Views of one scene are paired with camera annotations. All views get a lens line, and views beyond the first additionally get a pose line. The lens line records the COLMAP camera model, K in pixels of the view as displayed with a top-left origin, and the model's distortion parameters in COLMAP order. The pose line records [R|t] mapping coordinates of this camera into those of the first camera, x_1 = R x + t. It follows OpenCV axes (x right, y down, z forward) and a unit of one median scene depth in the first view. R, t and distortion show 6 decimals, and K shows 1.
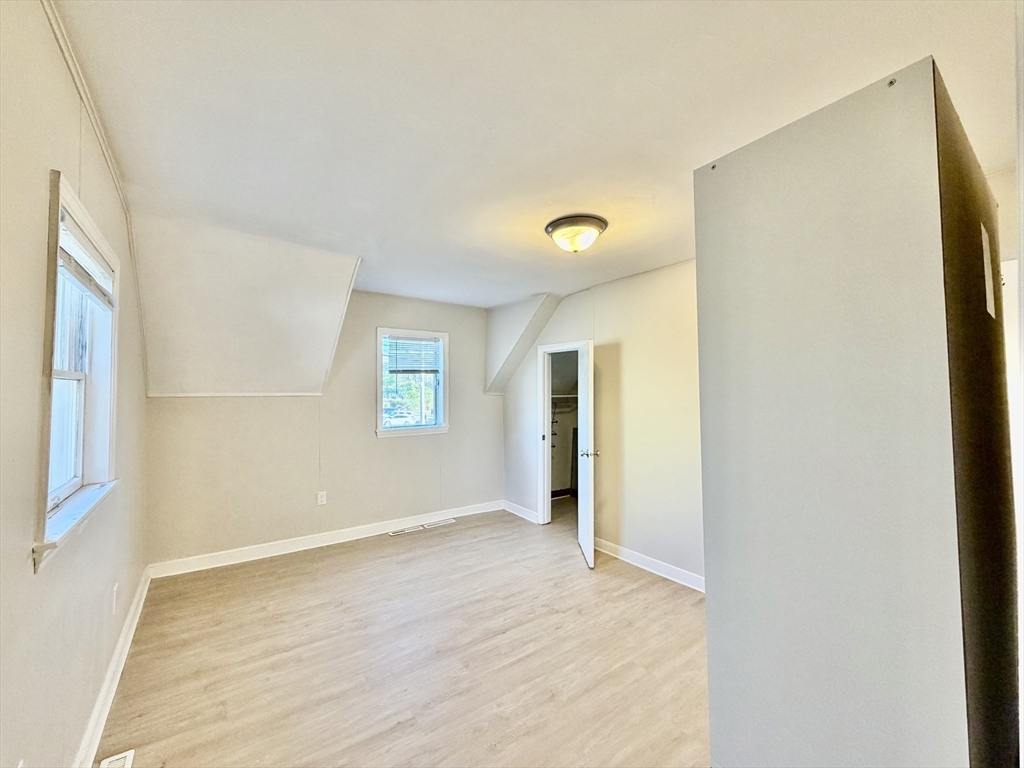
lens RADIAL K [[408.5, 0, 506.6], [0, 408.5, 388.9], [0, 0, 1]] dist [0.003843, 0.000666]
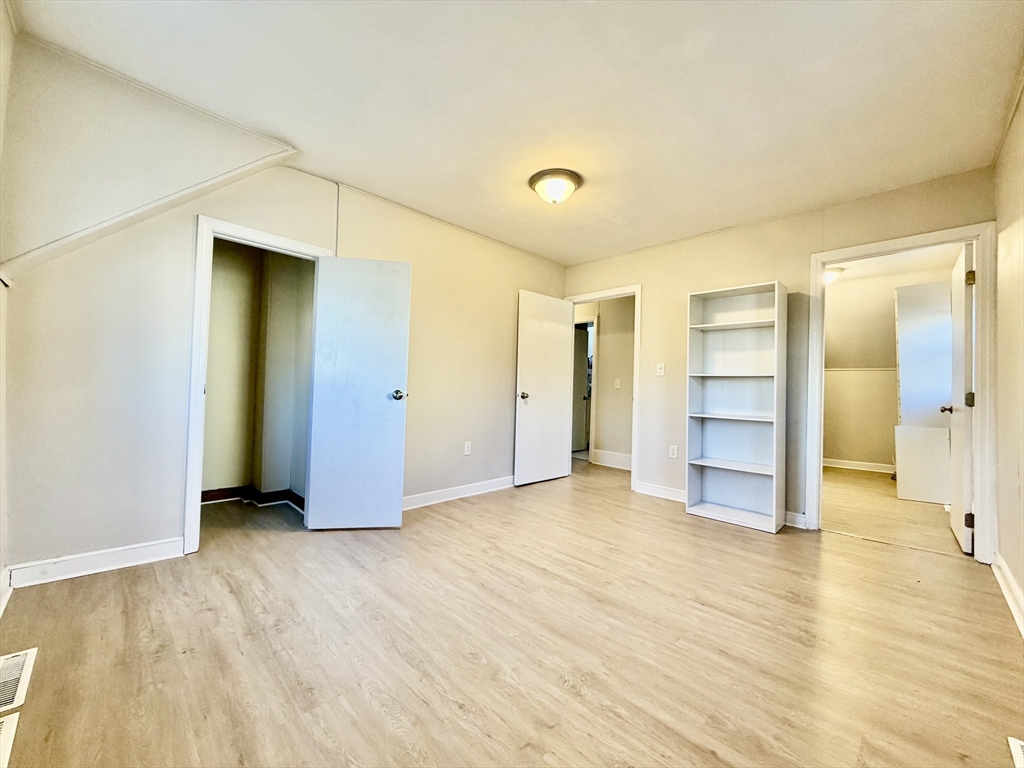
lens RADIAL K [[408.5, 0, 511.1], [0, 408.5, 381.8], [0, 0, 1]] dist [0.003843, 0.000666]
pose [[-0.164184, 0.012628, 0.986349, -0.811590], [-0.037809, 0.999103, -0.019084, 0.166265], [-0.985705, -0.040426, -0.163559, 1.096006]]
